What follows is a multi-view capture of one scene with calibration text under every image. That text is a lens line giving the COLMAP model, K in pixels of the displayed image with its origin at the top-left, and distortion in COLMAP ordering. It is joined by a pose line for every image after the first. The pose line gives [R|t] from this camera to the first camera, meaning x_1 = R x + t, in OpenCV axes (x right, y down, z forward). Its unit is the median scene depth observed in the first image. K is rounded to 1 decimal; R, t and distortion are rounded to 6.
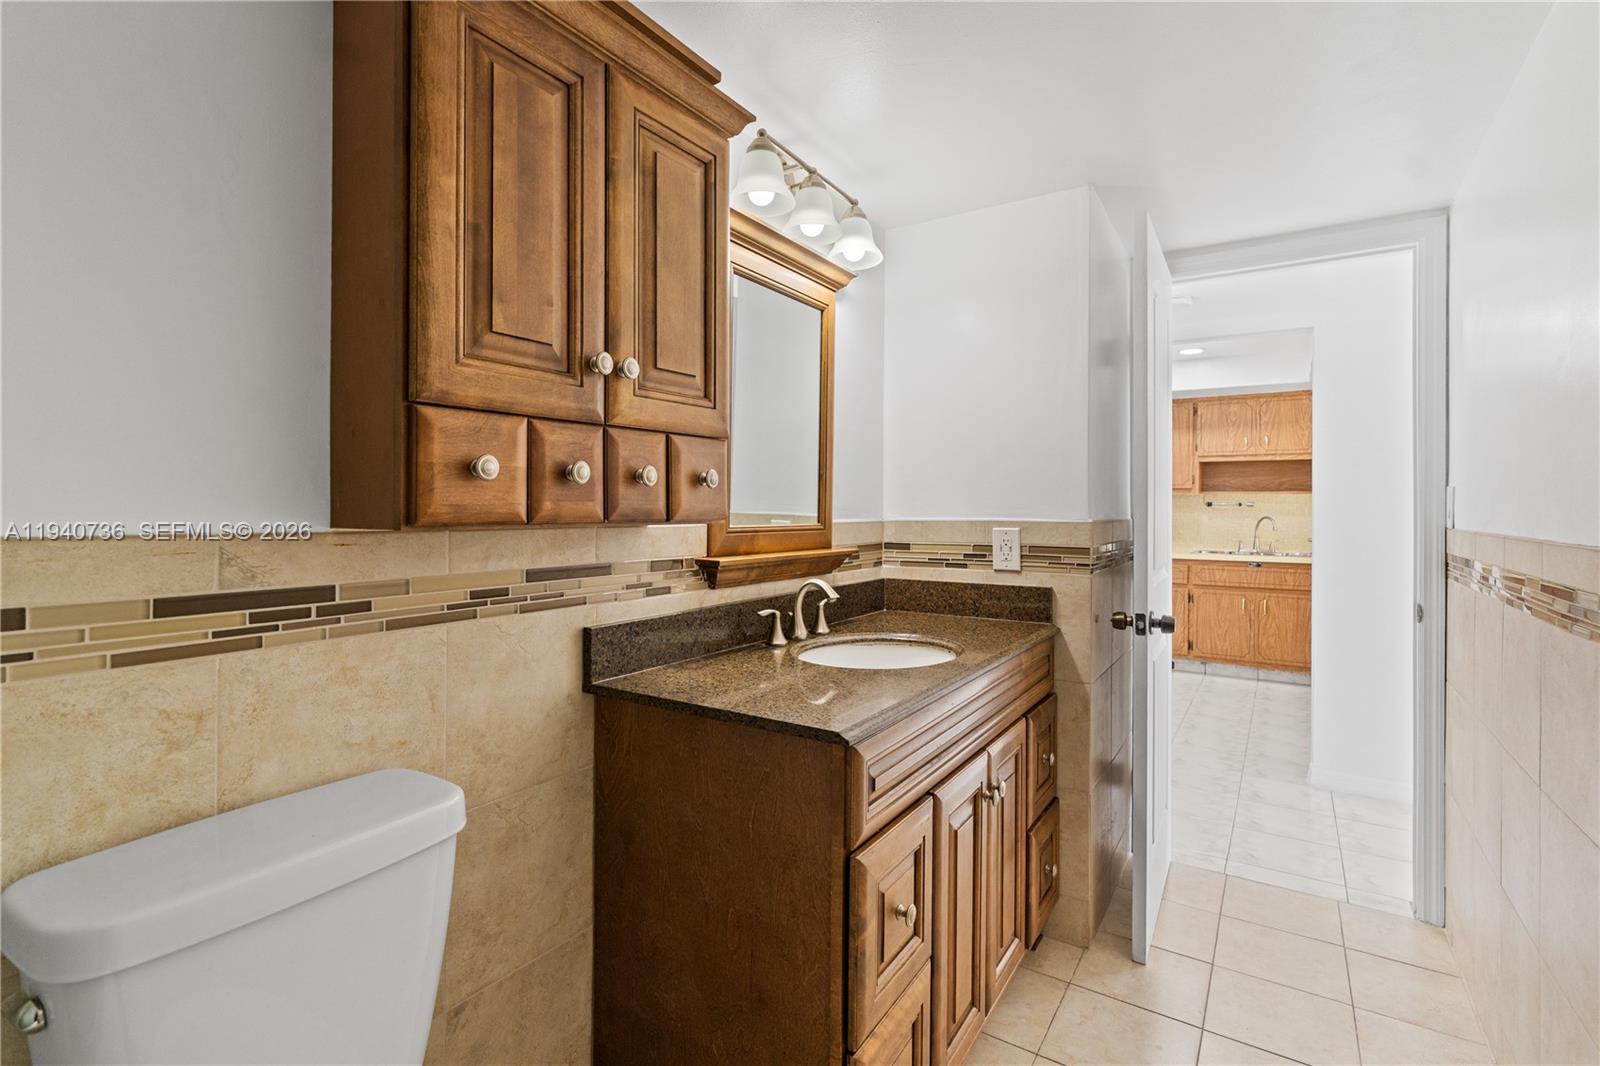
lens RADIAL K [[730.6, 0, 803.5], [0, 730.6, 514.7], [0, 0, 1]] dist [-0.002260, -0.000047]
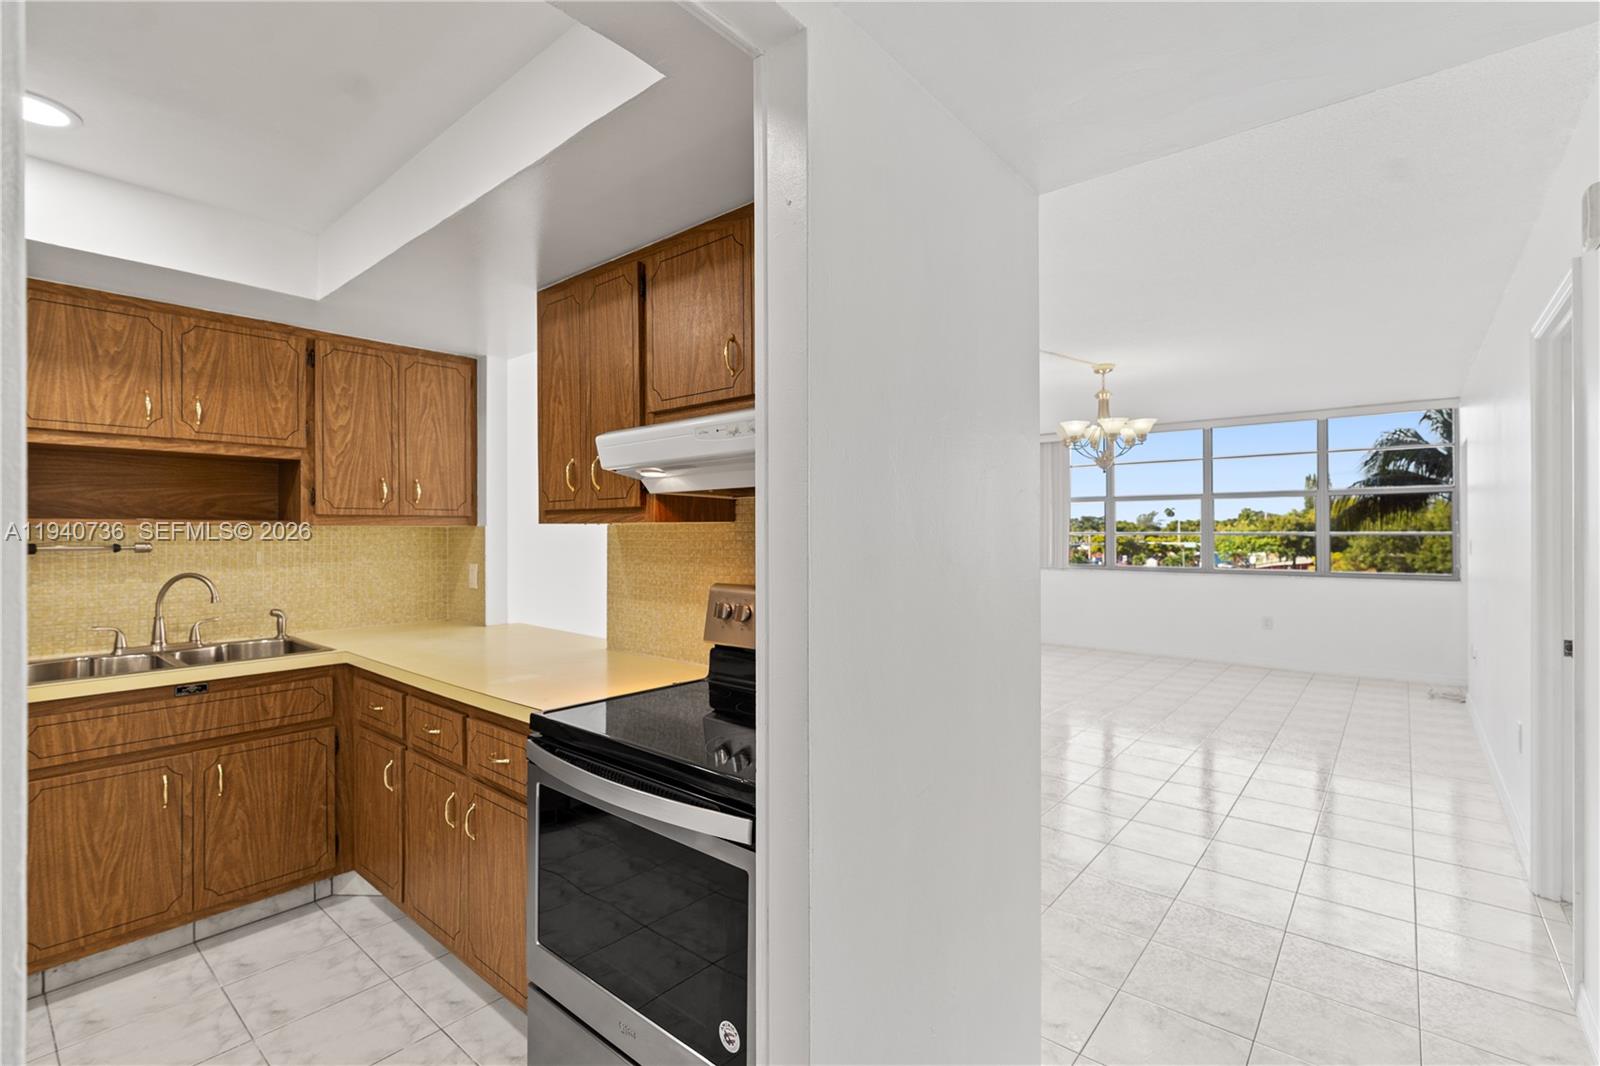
lens RADIAL K [[716.7, 0, 797.7], [0, 716.7, 527.1], [0, 0, 1]] dist [0.000387, 0.000516]
pose [[0.123391, 0.000900, 0.992358, 0.228512], [0.006396, 0.999978, -0.001702, -0.024180], [-0.992338, 0.006557, 0.123383, 0.566149]]
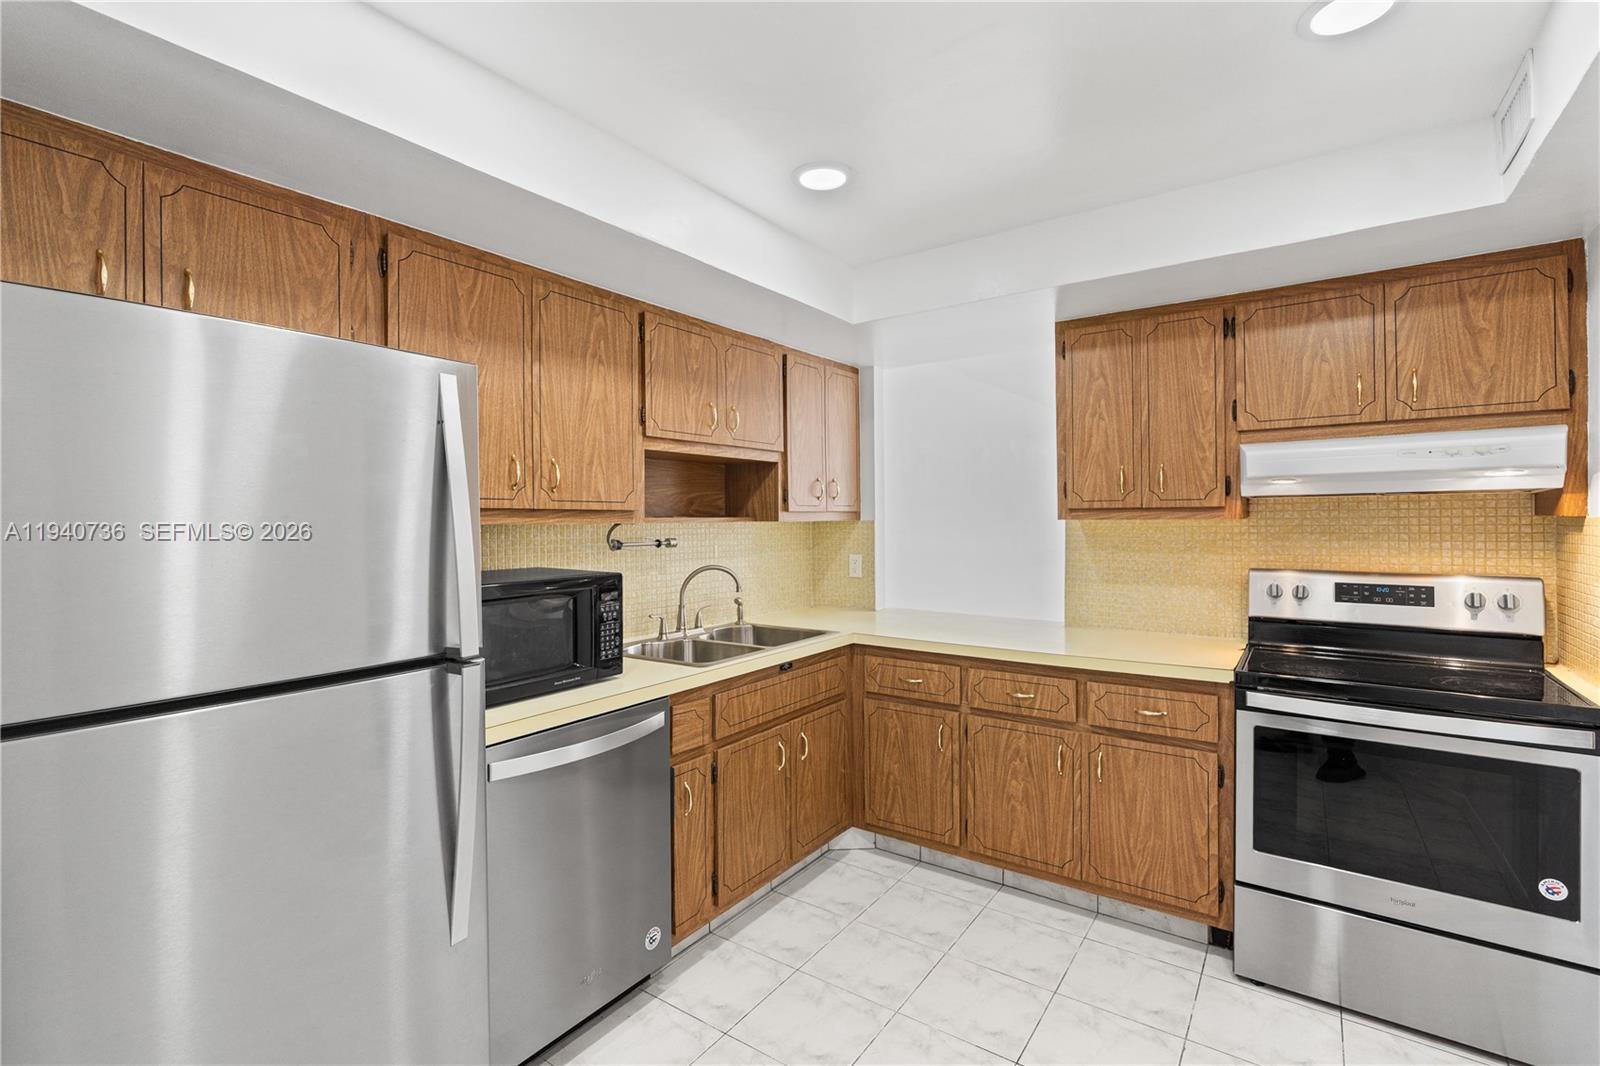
lens RADIAL K [[730.6, 0, 803.5], [0, 730.6, 514.7], [0, 0, 1]] dist [-0.002260, -0.000047]
pose [[0.032737, 0.000514, 0.999464, 0.115481], [0.011066, 0.999938, -0.000876, -0.033077], [-0.999403, 0.011089, 0.032729, 0.937590]]
